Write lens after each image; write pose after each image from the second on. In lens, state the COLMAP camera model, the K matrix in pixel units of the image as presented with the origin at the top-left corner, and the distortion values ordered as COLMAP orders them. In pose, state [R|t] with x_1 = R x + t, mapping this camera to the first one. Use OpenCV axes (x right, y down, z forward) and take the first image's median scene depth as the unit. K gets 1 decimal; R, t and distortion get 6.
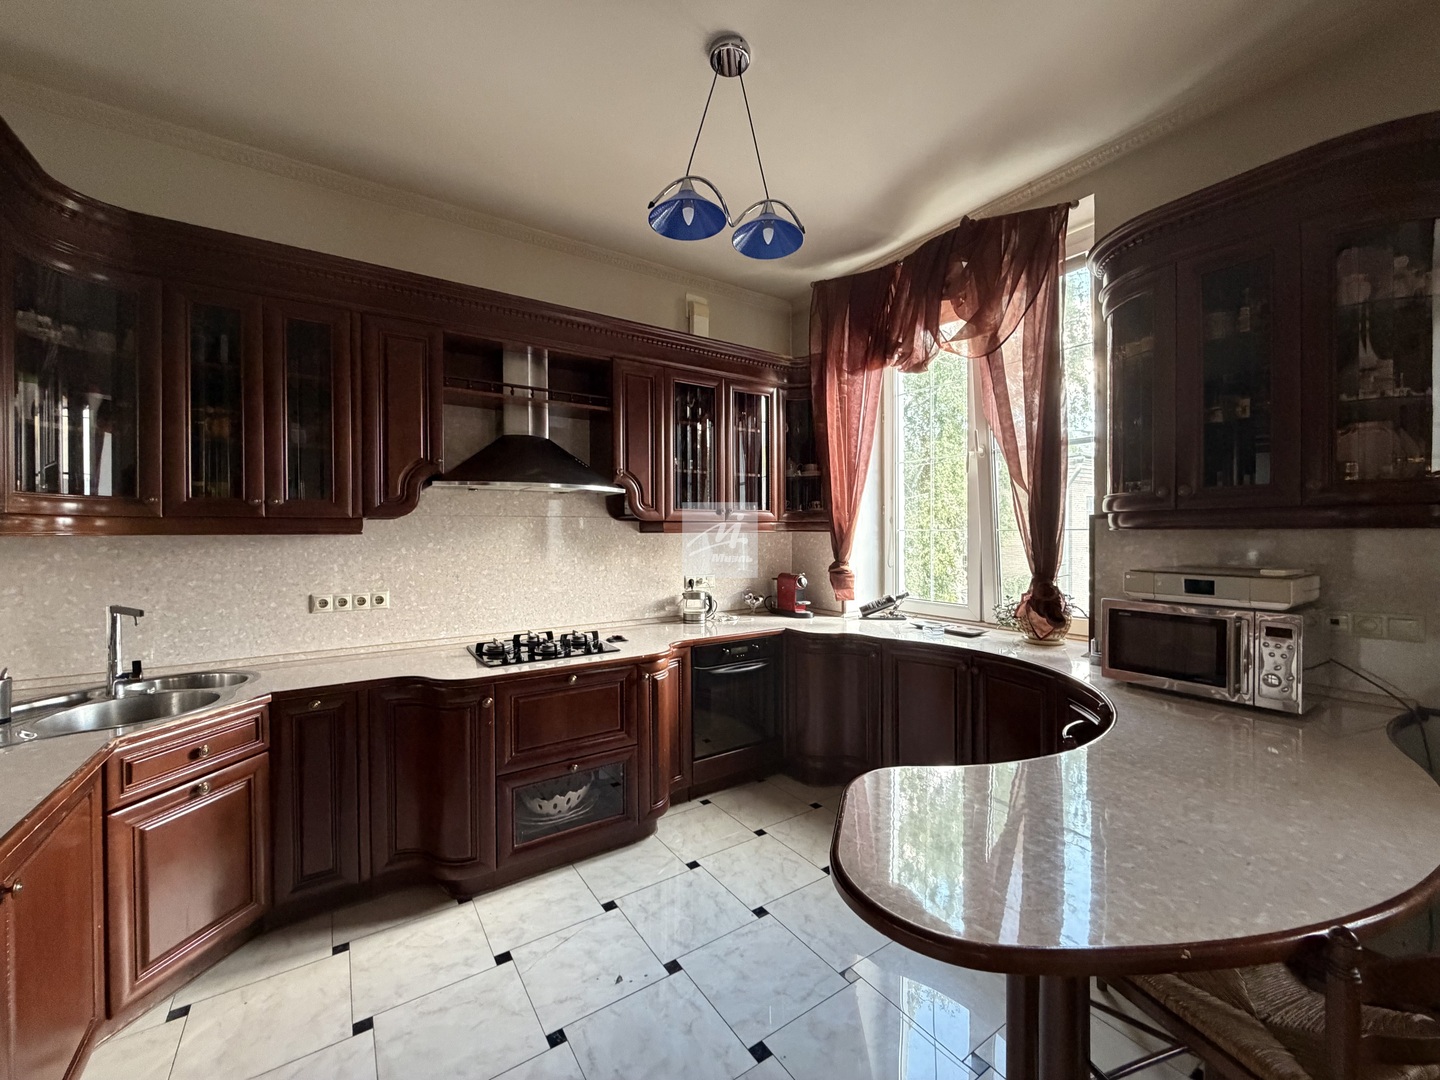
lens RADIAL K [[577.1, 0, 720.2], [0, 577.1, 539.0], [0, 0, 1]] dist [0.003872, 0.000529]
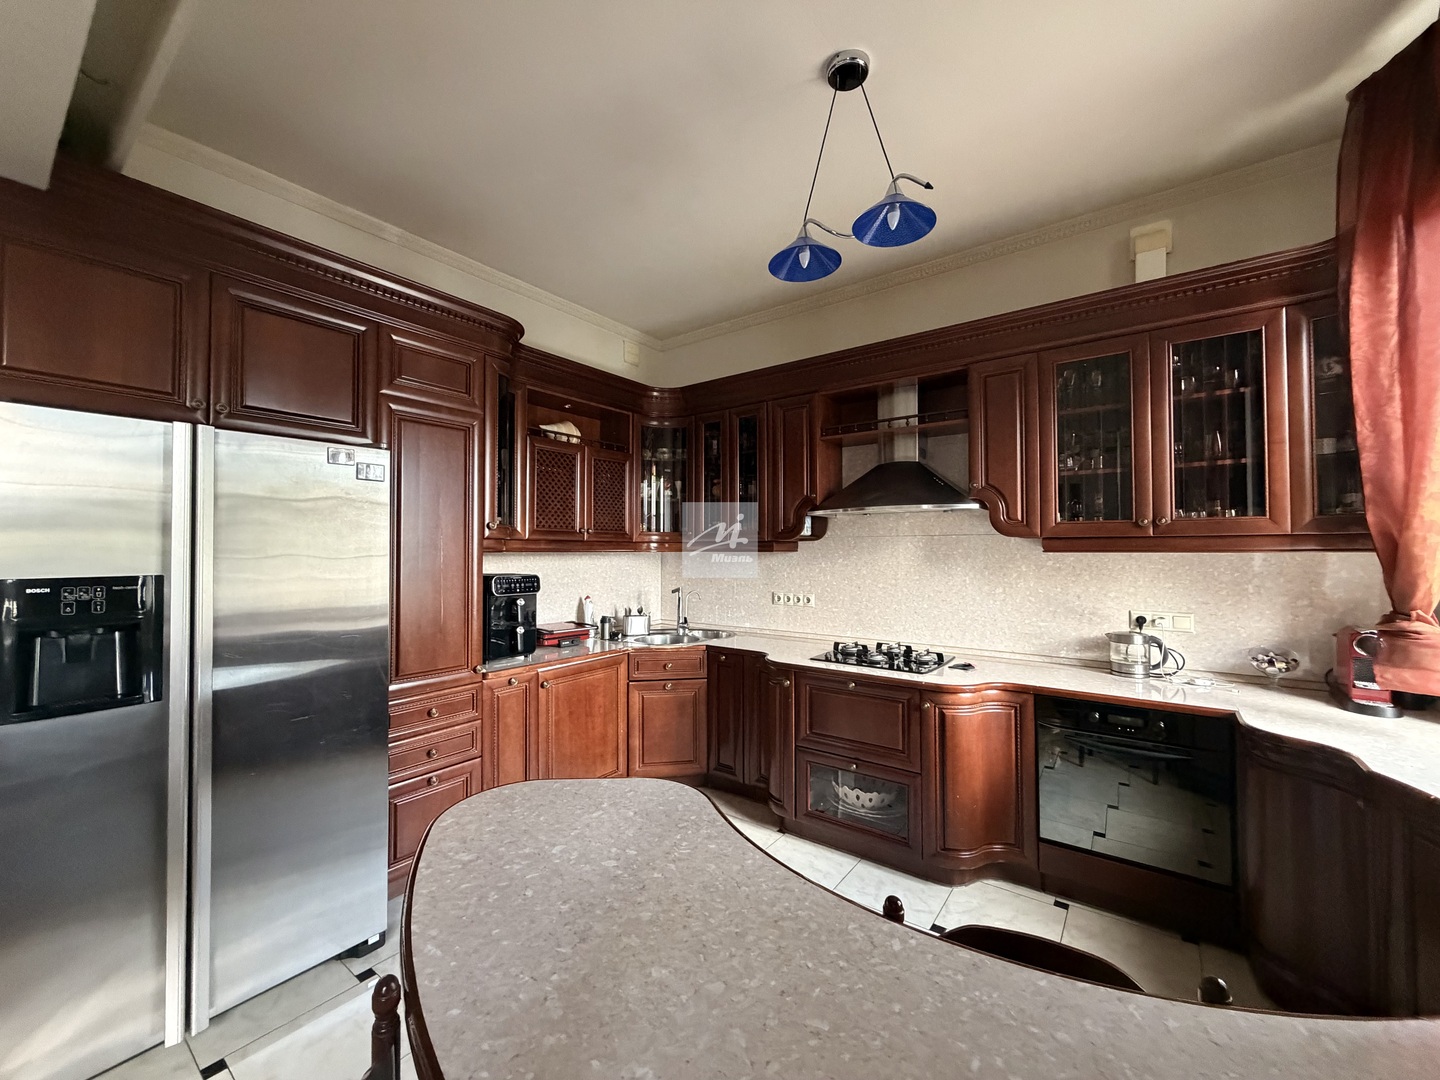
lens RADIAL K [[577.1, 0, 719.9], [0, 577.1, 537.9], [0, 0, 1]] dist [0.003872, 0.000529]
pose [[0.333240, -0.015613, -0.942713, 0.595174], [-0.013482, 0.999682, -0.021322, -0.008976], [0.942746, 0.019815, 0.332923, 0.330832]]
